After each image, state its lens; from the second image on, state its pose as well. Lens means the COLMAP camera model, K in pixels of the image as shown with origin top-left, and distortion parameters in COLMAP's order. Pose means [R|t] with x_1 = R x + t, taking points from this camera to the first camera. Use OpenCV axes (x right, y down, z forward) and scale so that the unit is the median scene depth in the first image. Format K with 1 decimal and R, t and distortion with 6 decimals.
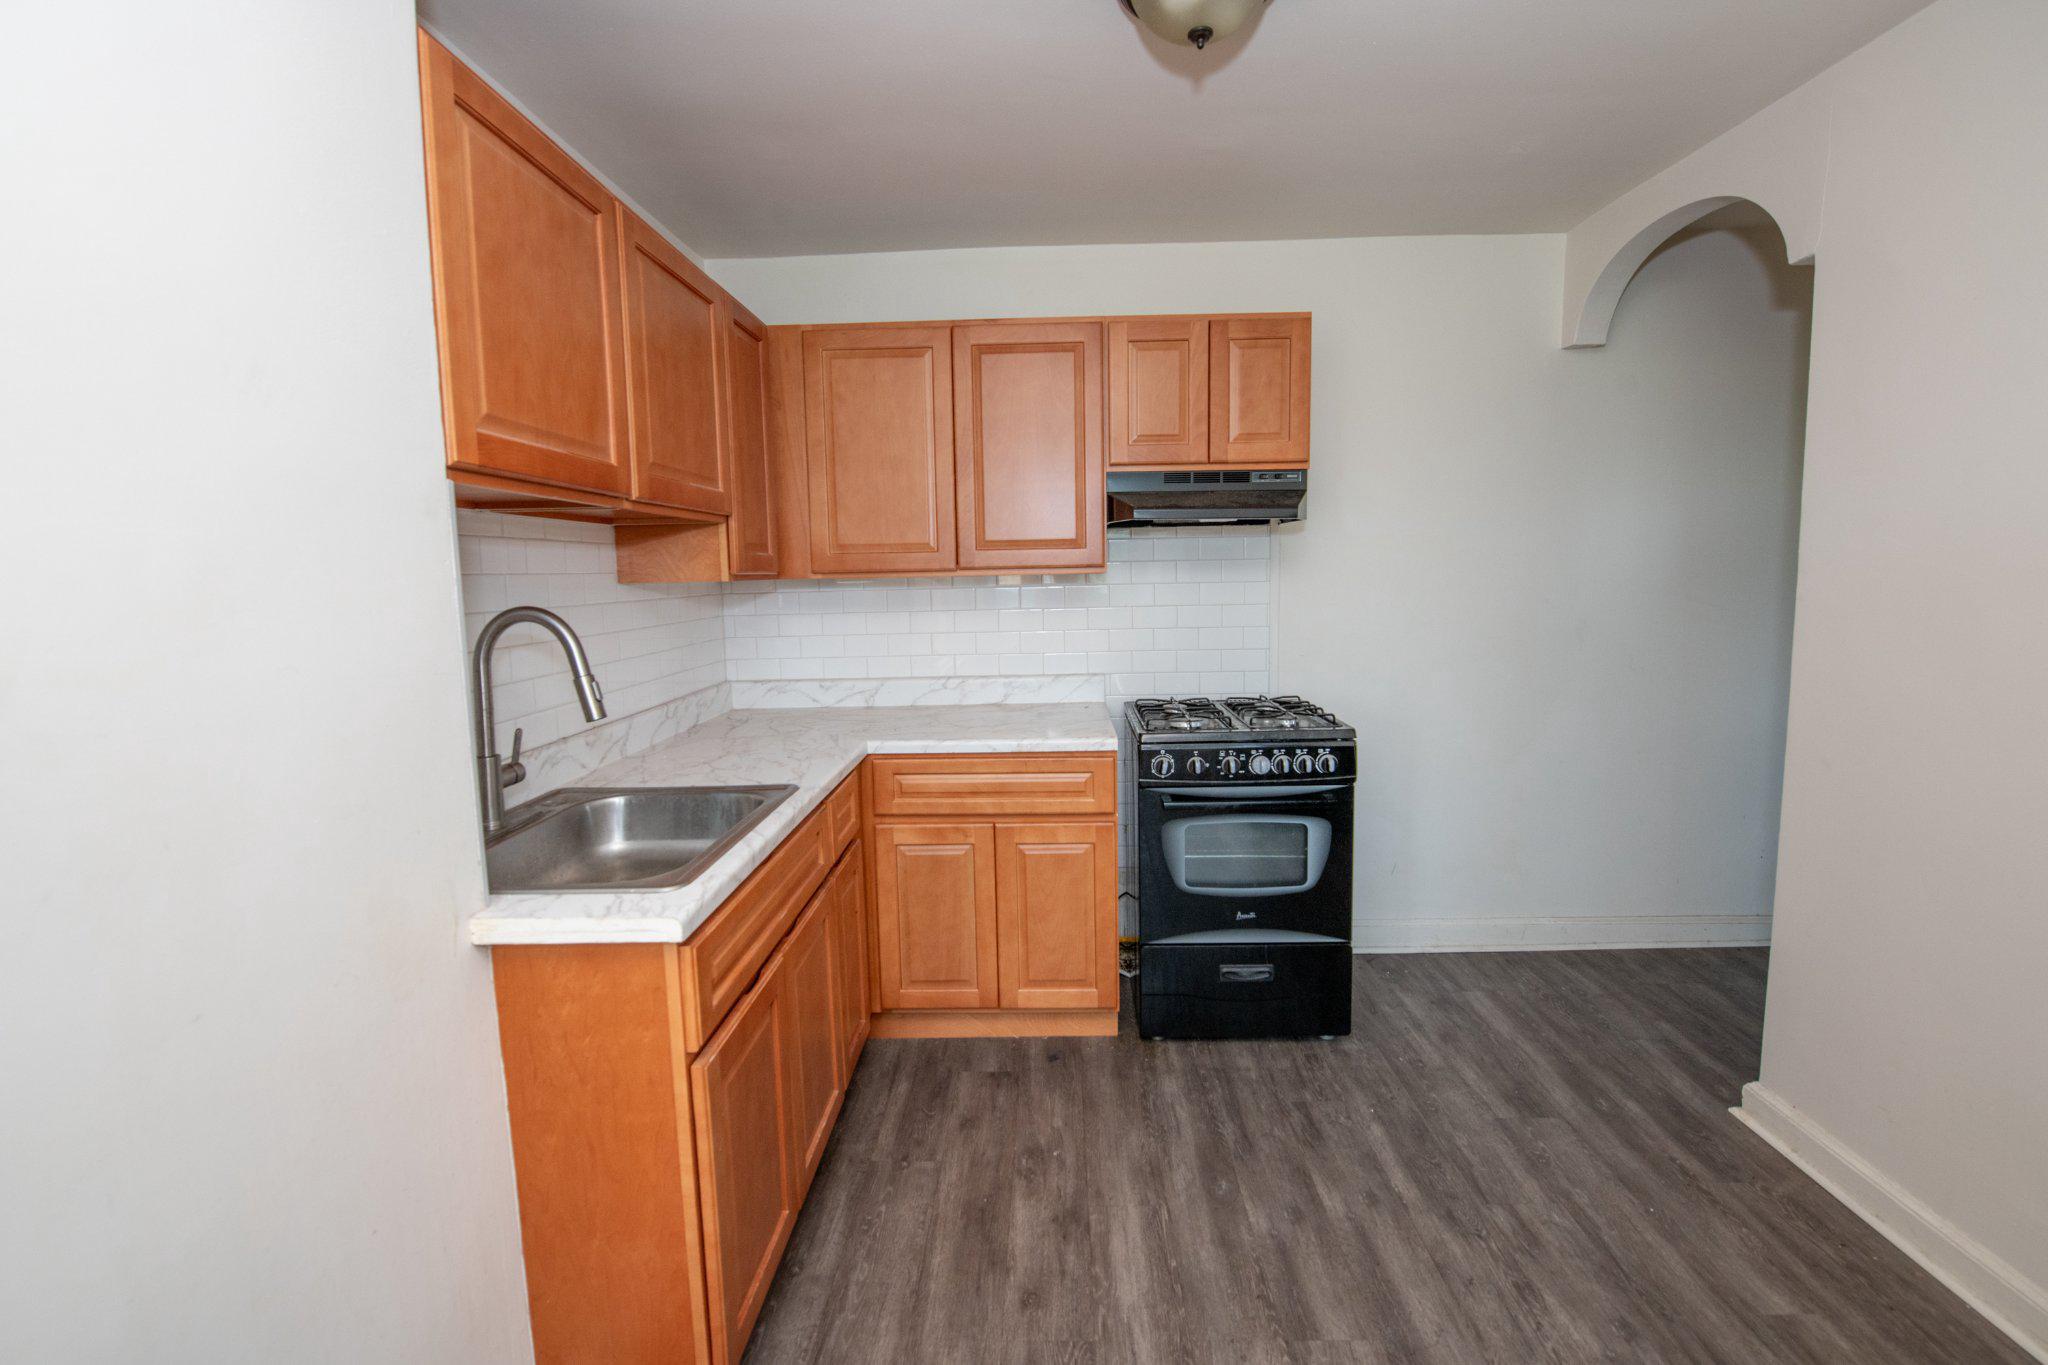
lens RADIAL K [[850.6, 0, 1022.1], [0, 850.6, 660.7], [0, 0, 1]] dist [-0.016268, -0.000912]
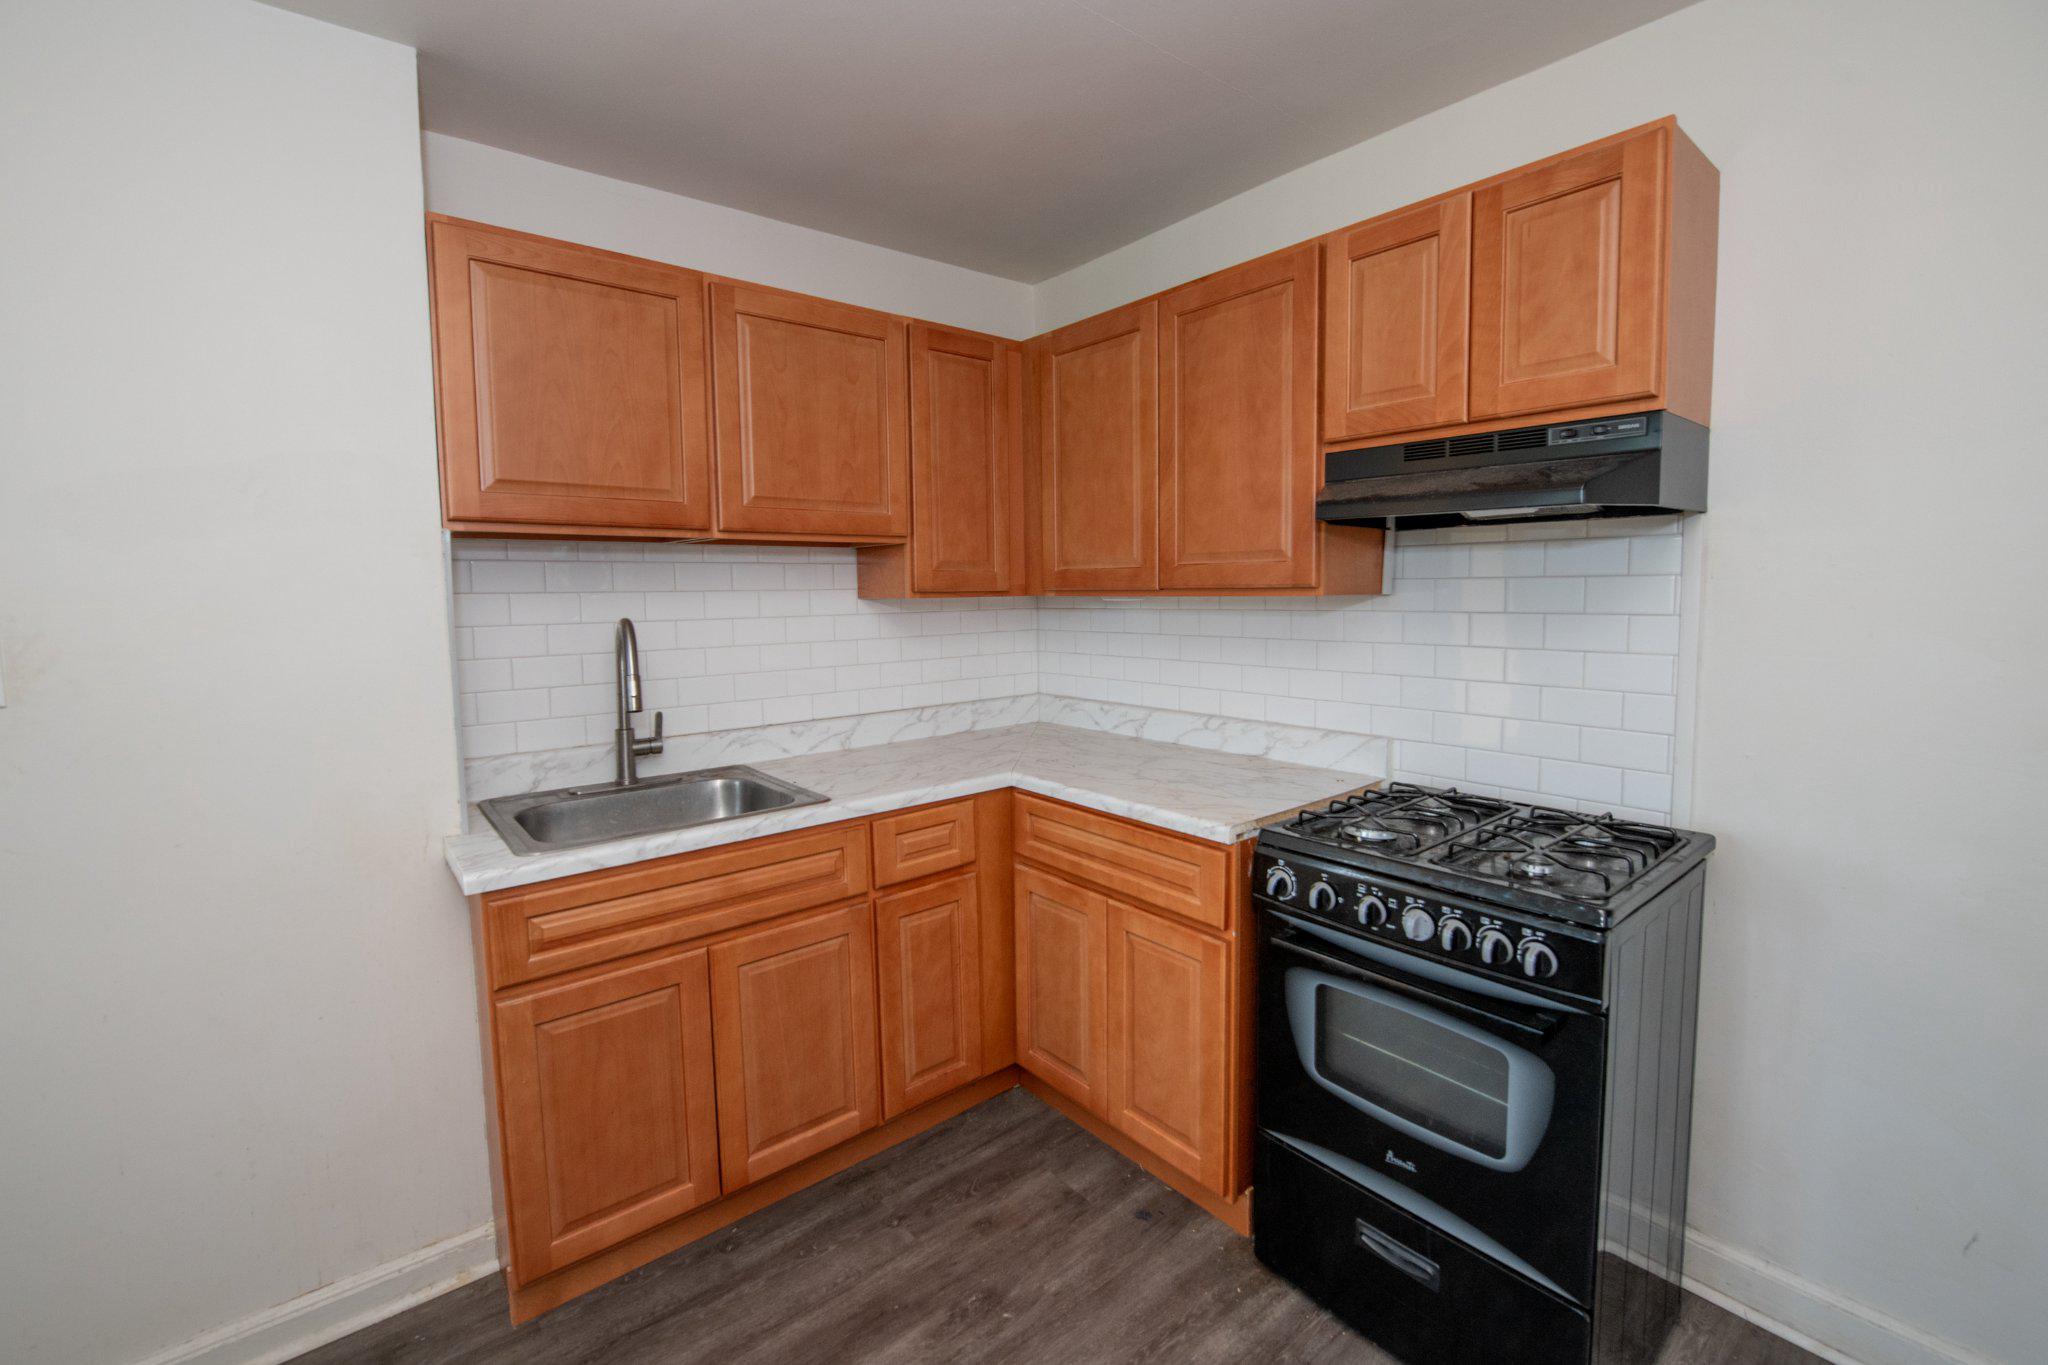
lens RADIAL K [[850.6, 0, 1022.1], [0, 850.6, 660.7], [0, 0, 1]] dist [-0.016268, -0.000912]
pose [[0.666190, 0.075078, -0.741994, 0.514241], [-0.080609, 0.996340, 0.028440, -0.055438], [0.741413, 0.040865, 0.669803, 0.383173]]
